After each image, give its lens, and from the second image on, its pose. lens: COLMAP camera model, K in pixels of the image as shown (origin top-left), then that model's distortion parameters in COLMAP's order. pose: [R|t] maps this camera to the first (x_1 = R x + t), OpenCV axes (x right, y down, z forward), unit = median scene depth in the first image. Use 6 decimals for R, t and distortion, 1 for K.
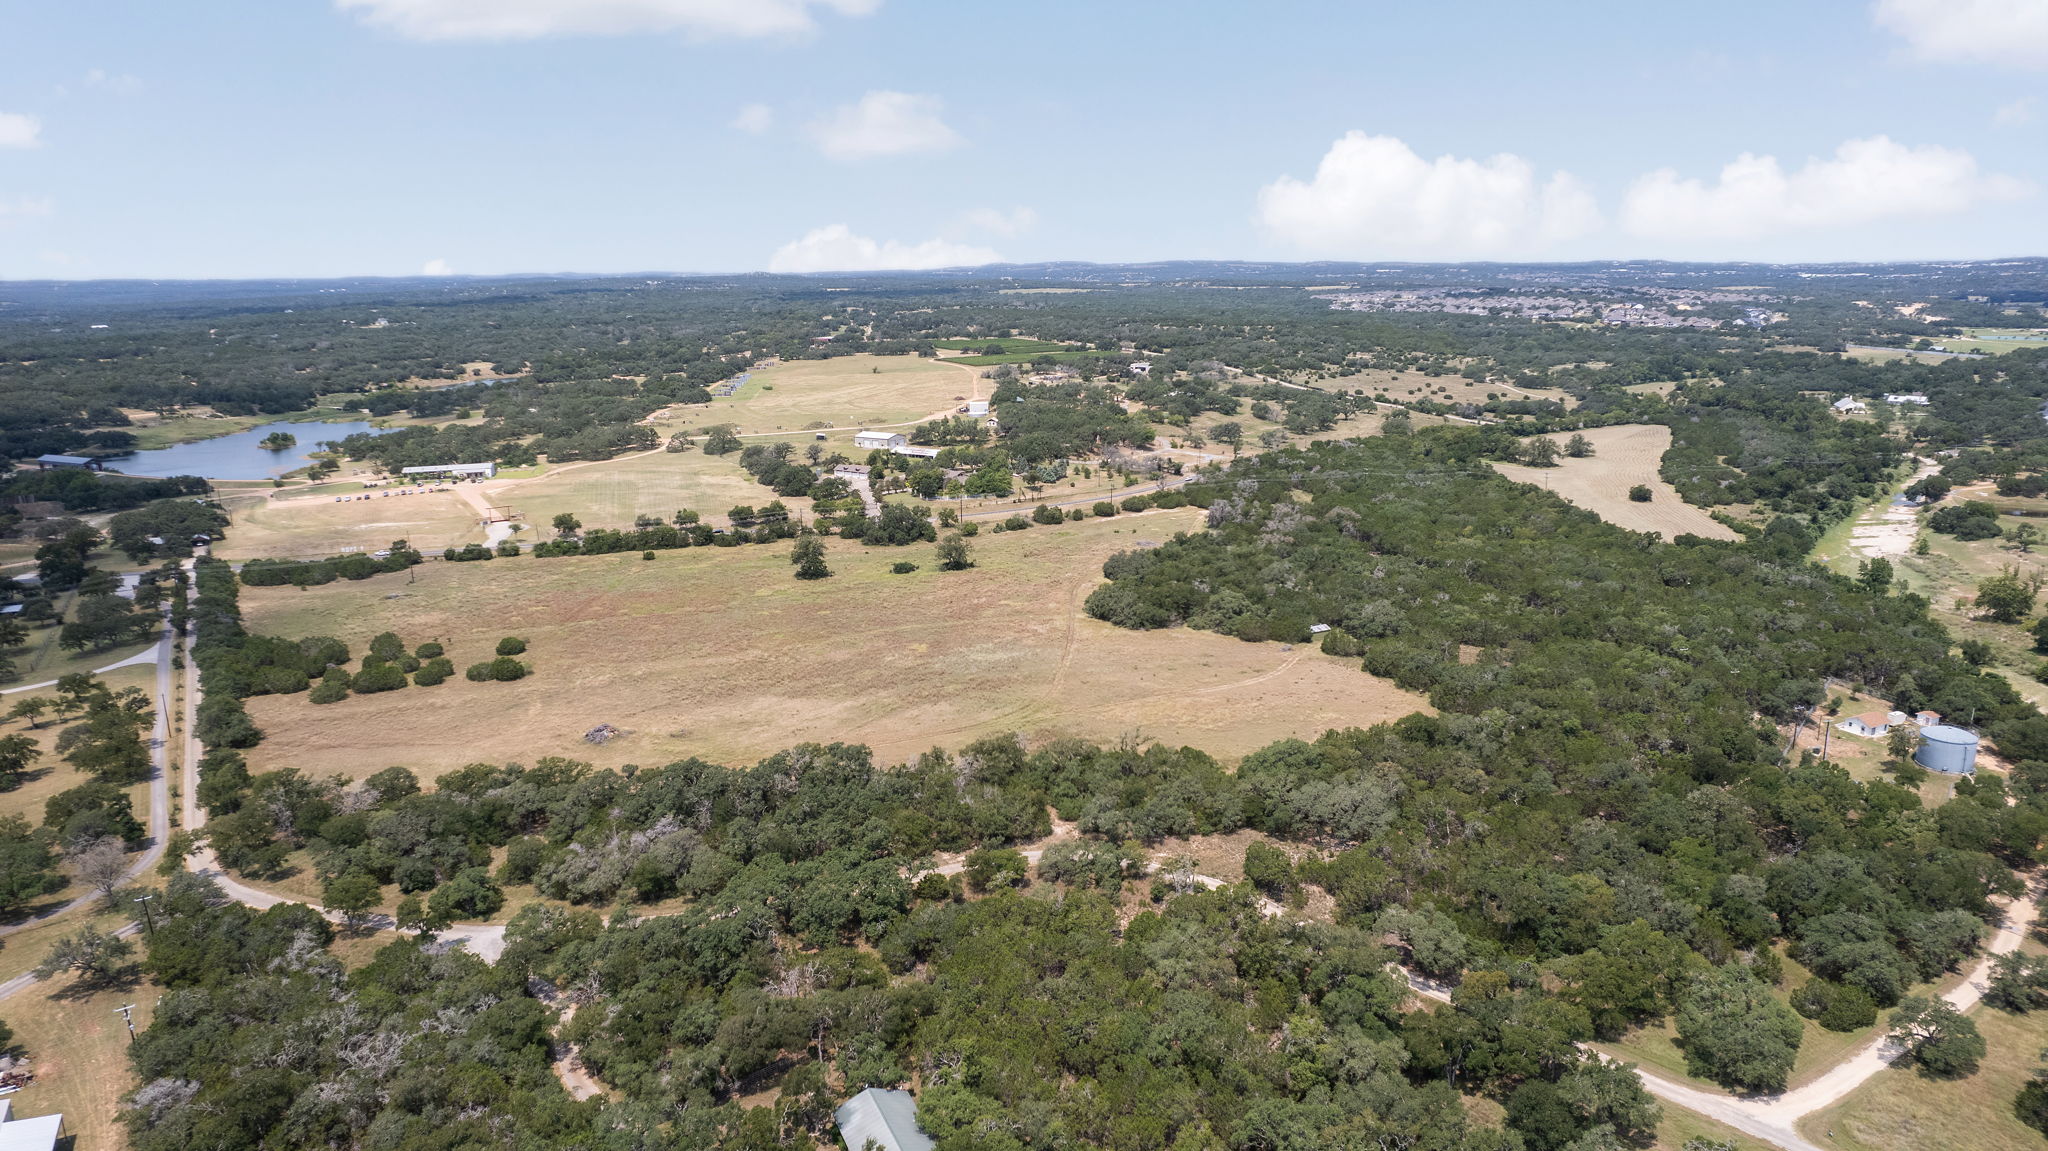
lens RADIAL K [[1312.5, 0, 1031.8], [0, 1312.5, 573.6], [0, 0, 1]] dist [-0.071028, 0.058665]
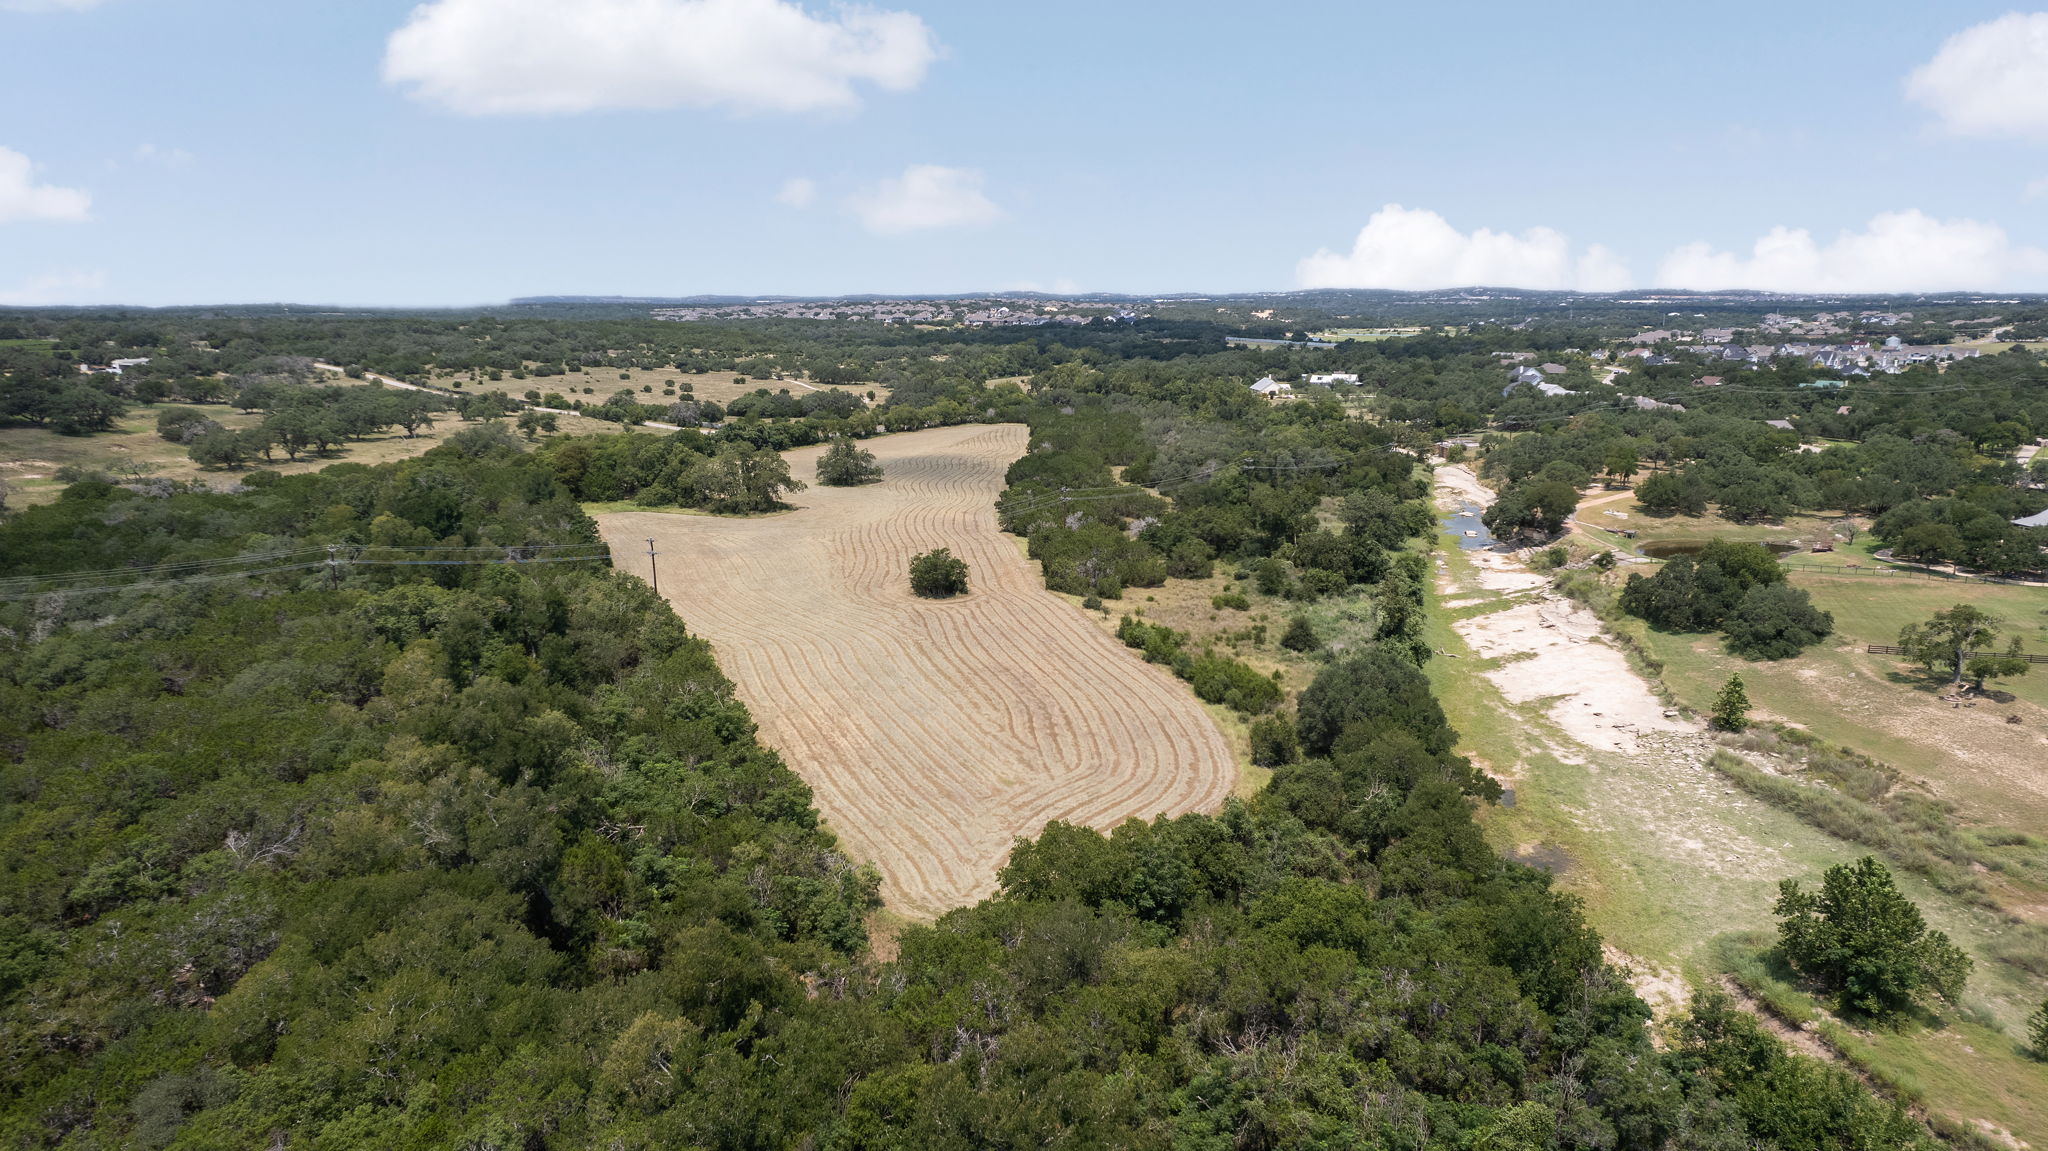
lens RADIAL K [[1312.5, 0, 1031.8], [0, 1312.5, 573.6], [0, 0, 1]] dist [-0.071028, 0.058665]
pose [[0.904916, -0.080979, 0.417815, 0.332782], [0.094704, 0.995431, -0.012183, -0.053648], [-0.414920, 0.050594, 0.908450, 0.640335]]
